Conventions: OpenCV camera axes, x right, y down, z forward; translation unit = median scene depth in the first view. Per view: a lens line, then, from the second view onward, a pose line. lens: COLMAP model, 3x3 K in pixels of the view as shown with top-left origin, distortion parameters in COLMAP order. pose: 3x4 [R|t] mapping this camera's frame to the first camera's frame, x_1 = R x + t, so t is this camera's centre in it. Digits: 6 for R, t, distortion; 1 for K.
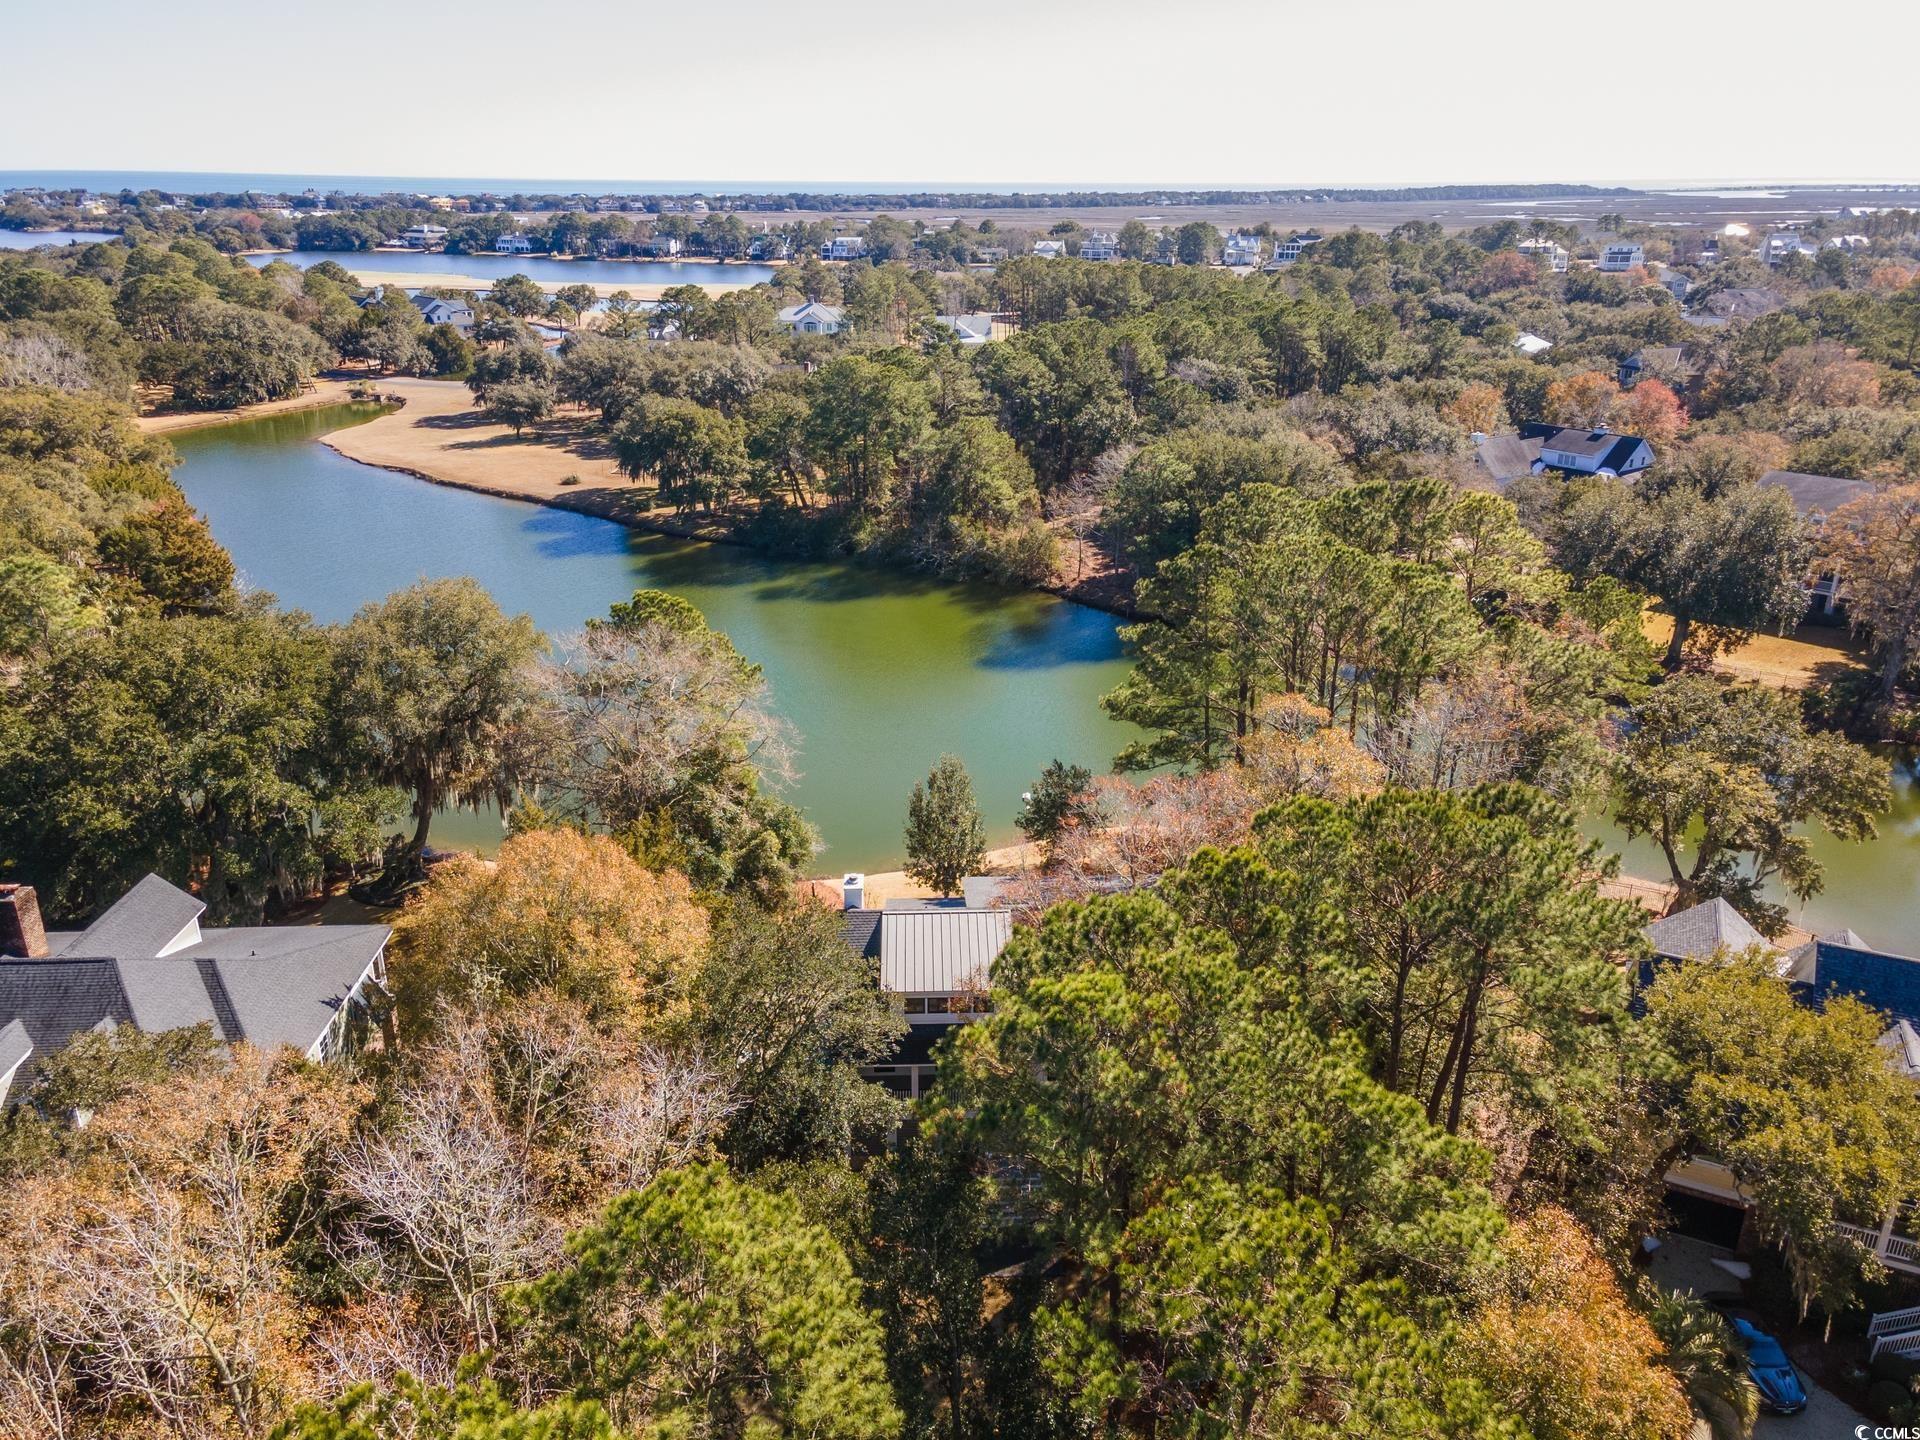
lens RADIAL K [[1347.9, 0, 958.3], [0, 1347.9, 716.2], [0, 0, 1]] dist [0.001247, -0.001472]
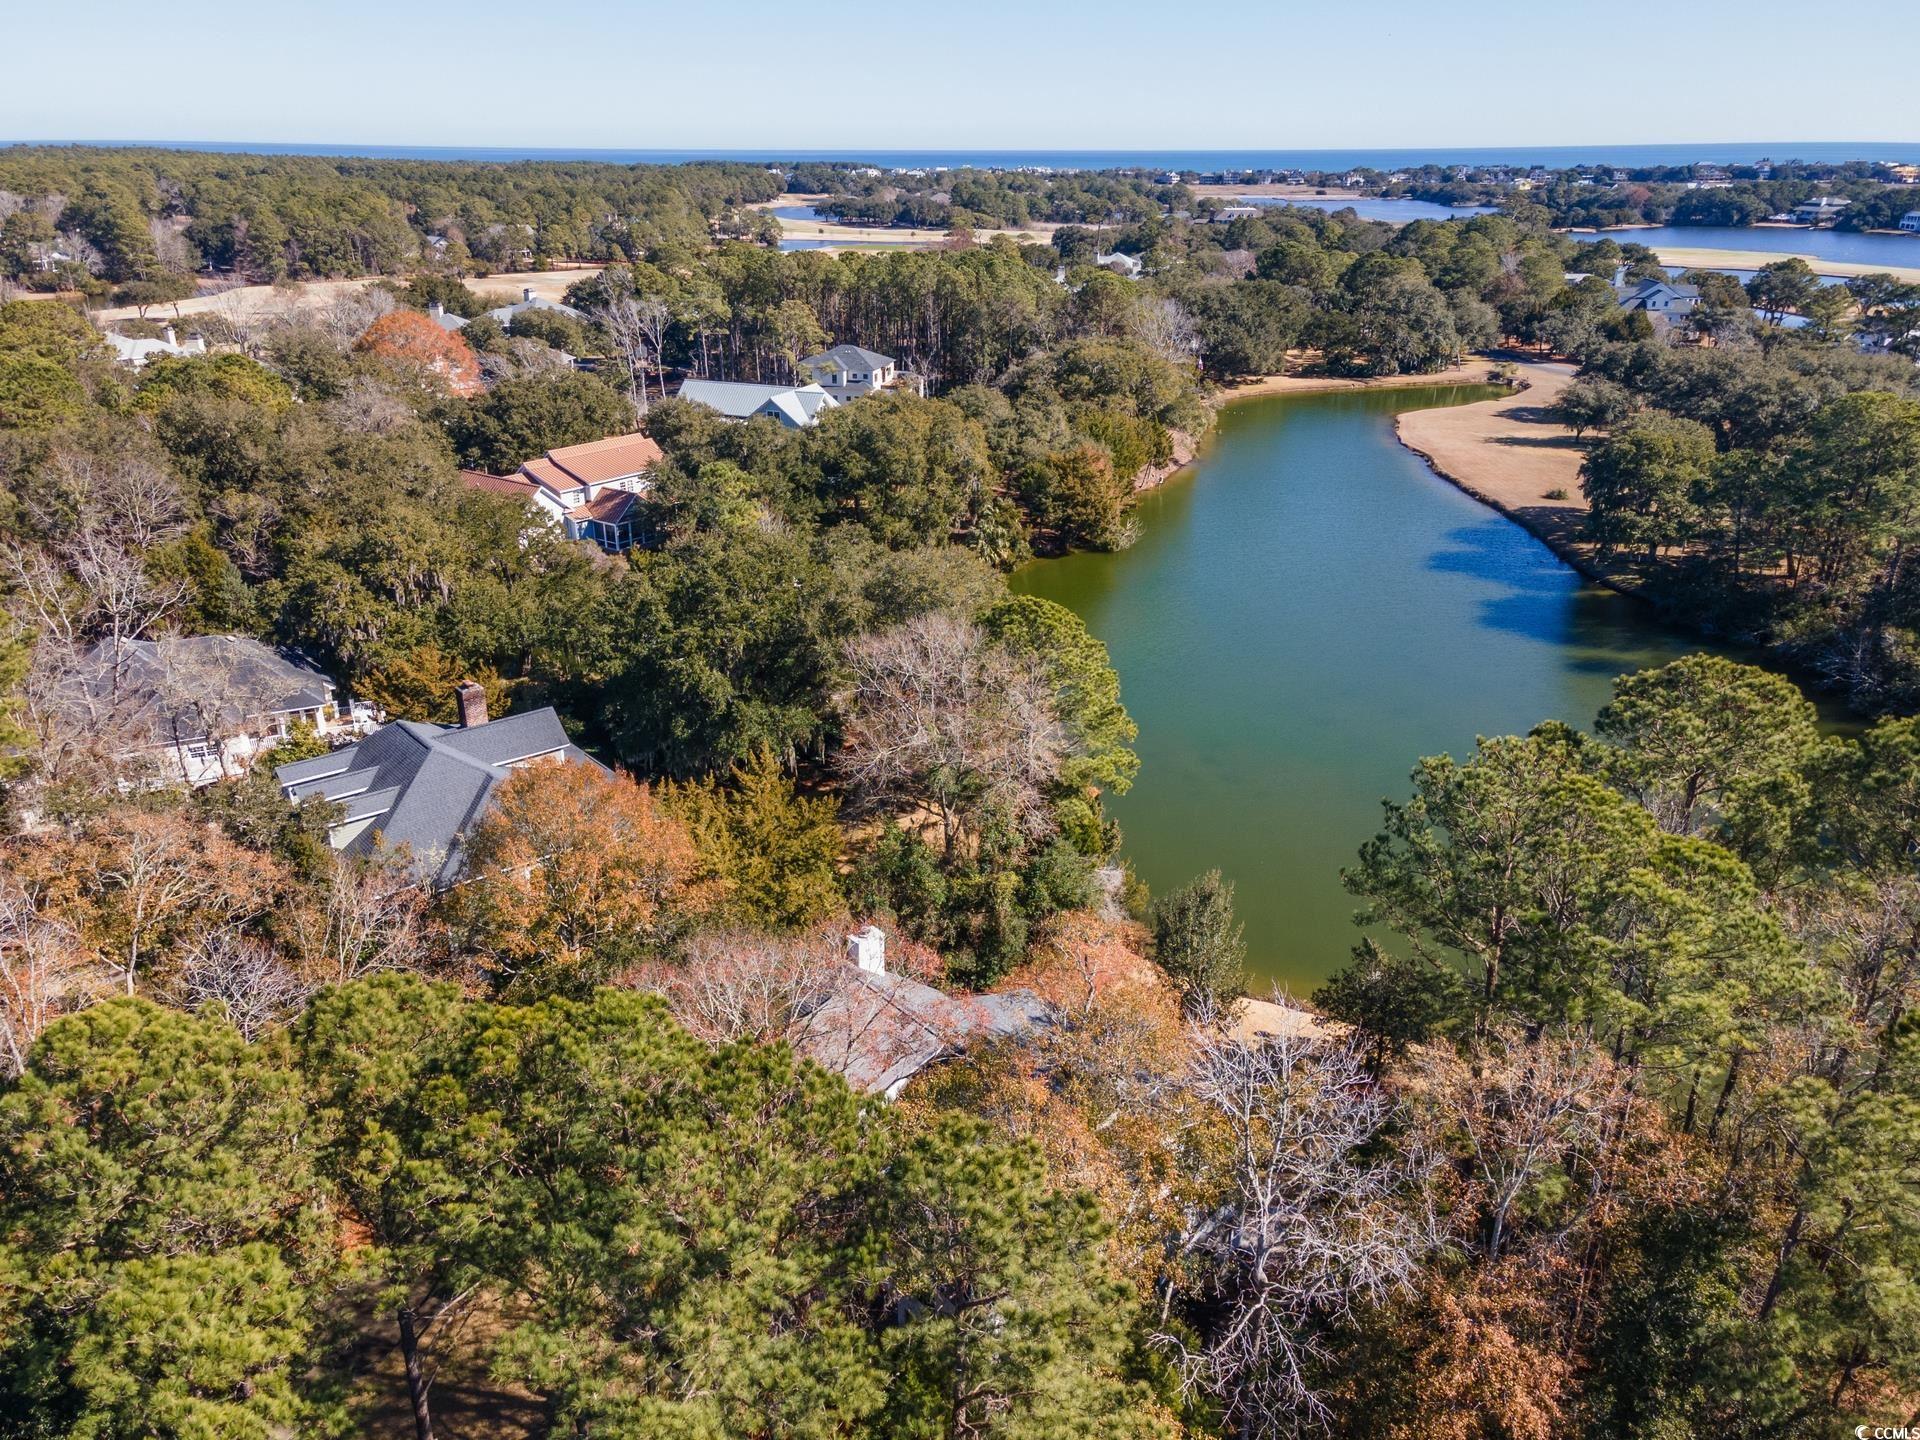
lens RADIAL K [[1347.9, 0, 959.0], [0, 1347.9, 724.8], [0, 0, 1]] dist [0.001247, -0.001472]
pose [[0.535385, 0.298854, -0.789968, 0.189920], [-0.280519, 0.945132, 0.167438, -0.056388], [0.796663, 0.131957, 0.589844, 0.154877]]
